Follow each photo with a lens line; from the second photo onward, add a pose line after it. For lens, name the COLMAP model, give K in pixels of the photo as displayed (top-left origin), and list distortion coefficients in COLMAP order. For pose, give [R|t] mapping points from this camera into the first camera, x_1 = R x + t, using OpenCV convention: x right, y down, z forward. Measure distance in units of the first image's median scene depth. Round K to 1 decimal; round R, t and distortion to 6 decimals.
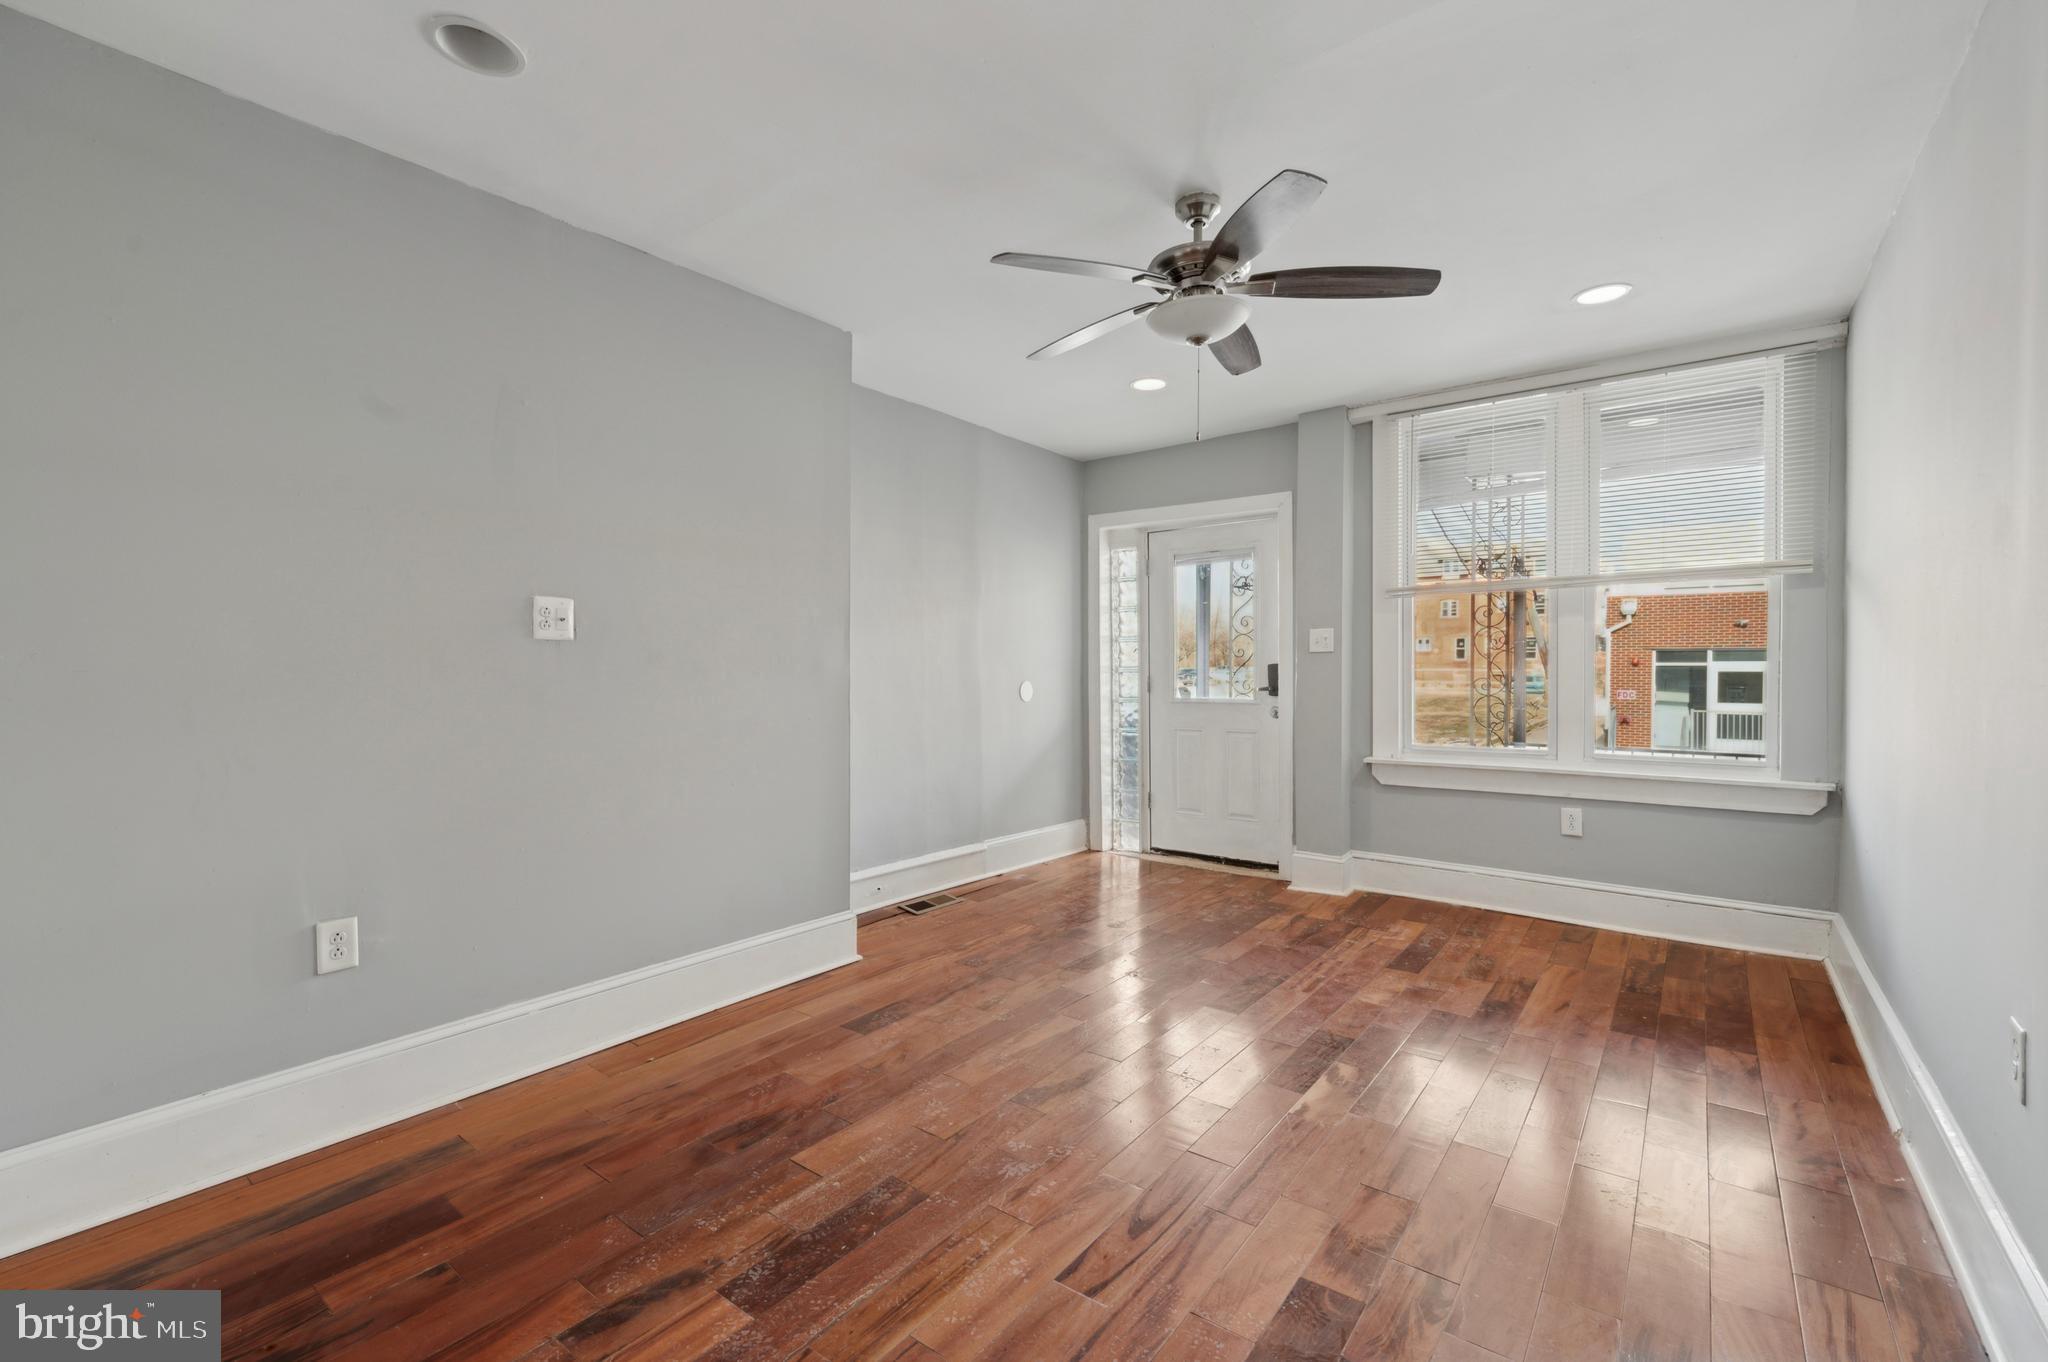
lens RADIAL K [[883.0, 0, 1024.2], [0, 883.0, 681.9], [0, 0, 1]] dist [-0.001940, -0.000095]
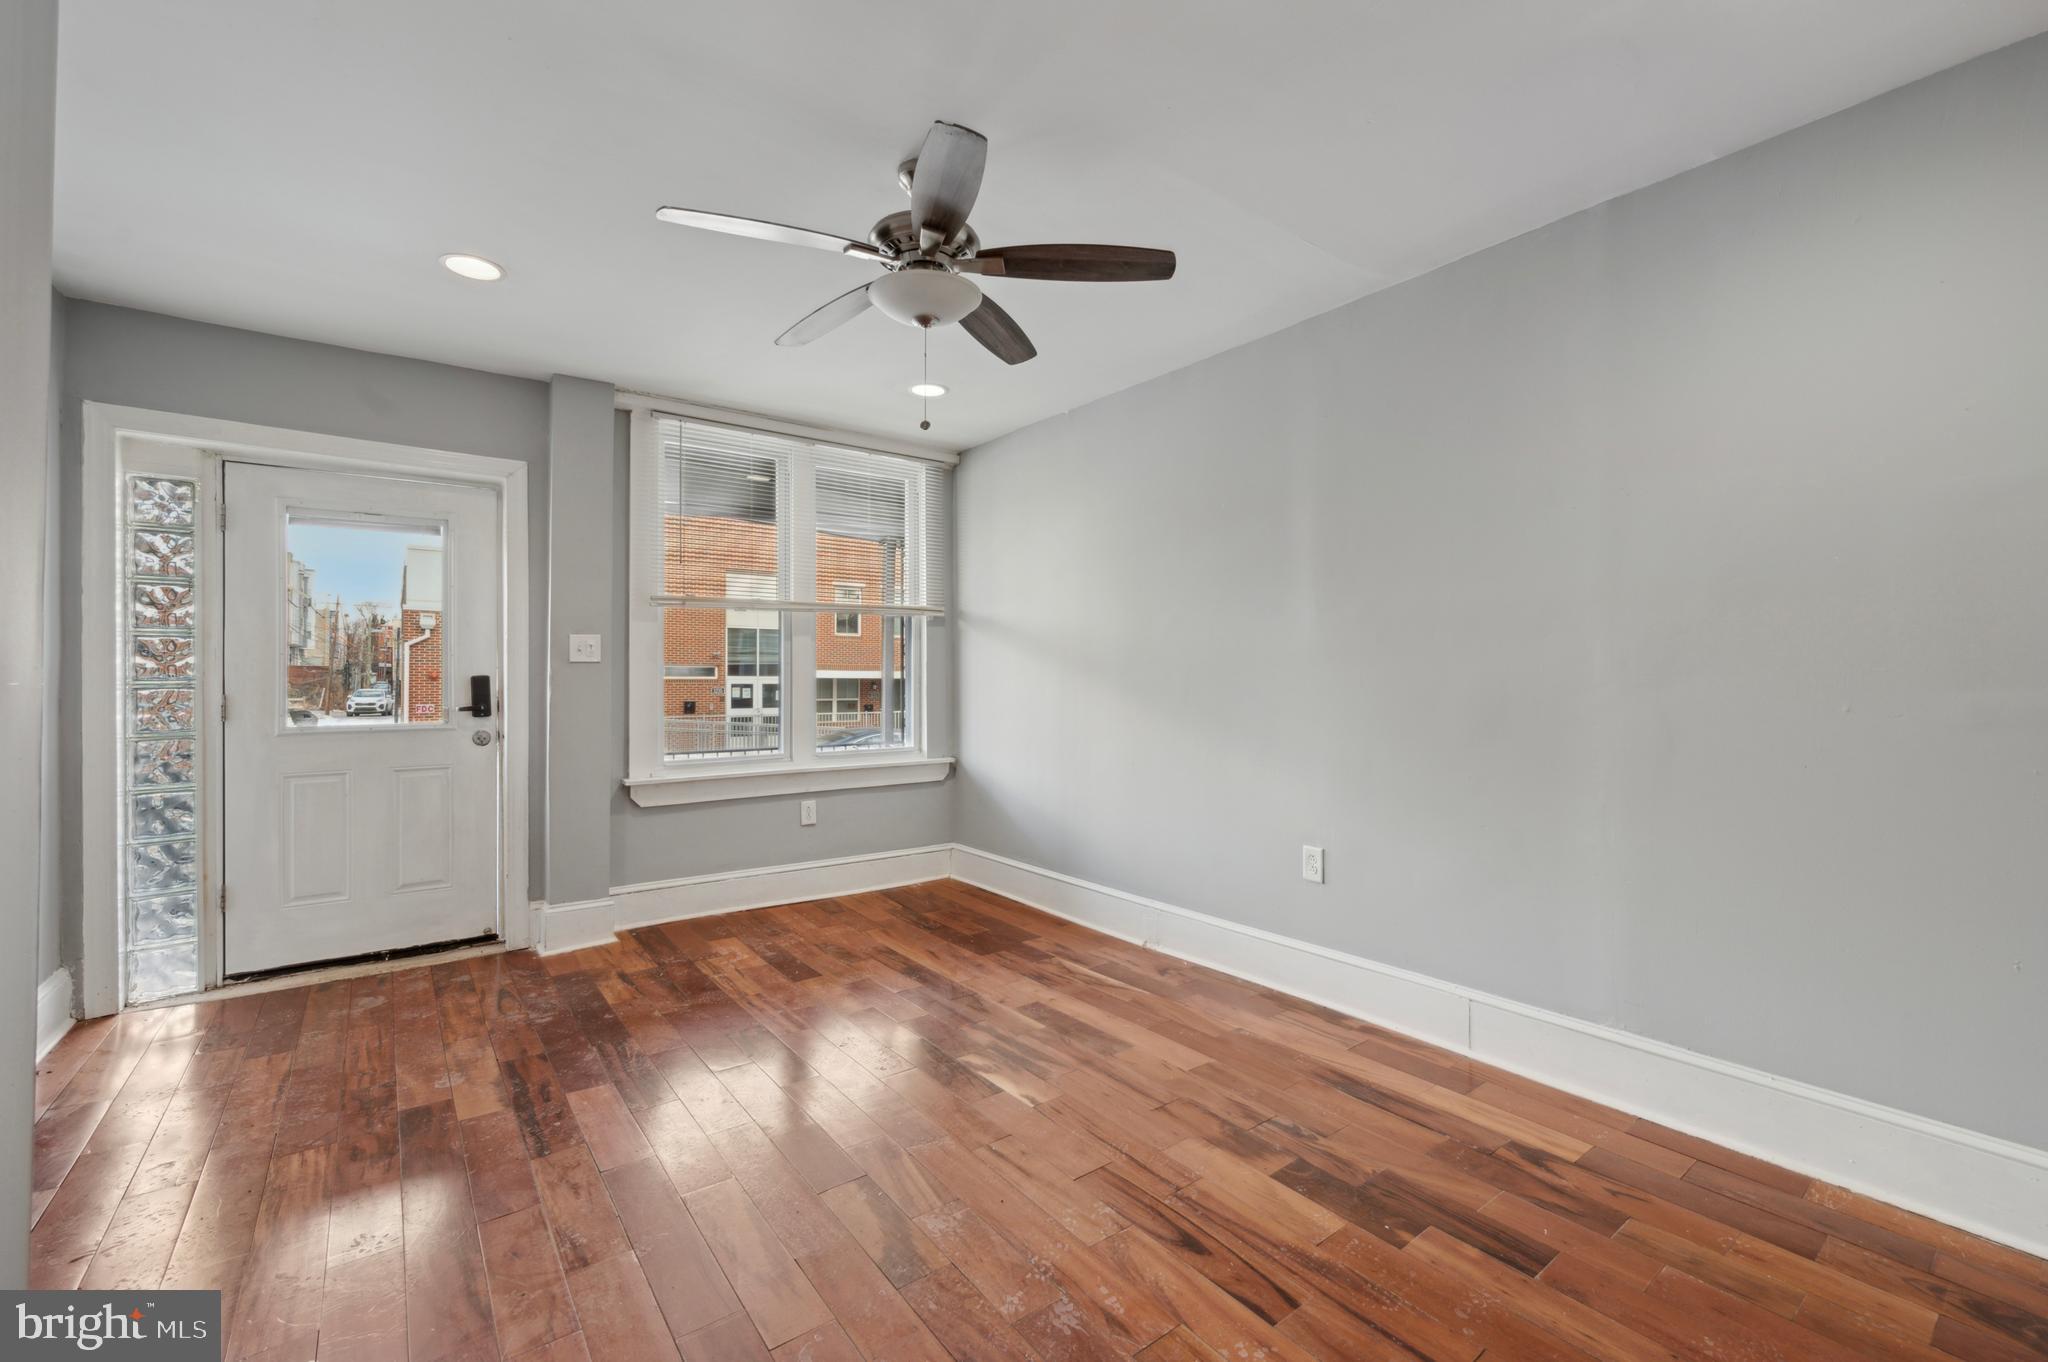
lens RADIAL K [[851.2, 0, 1028.0], [0, 851.2, 671.6], [0, 0, 1]] dist [-0.001407, -0.000266]
pose [[0.256342, 0.010655, 0.966528, -0.408008], [0.016679, 0.999742, -0.015445, -0.005996], [-0.966442, 0.020080, 0.256098, 0.445584]]
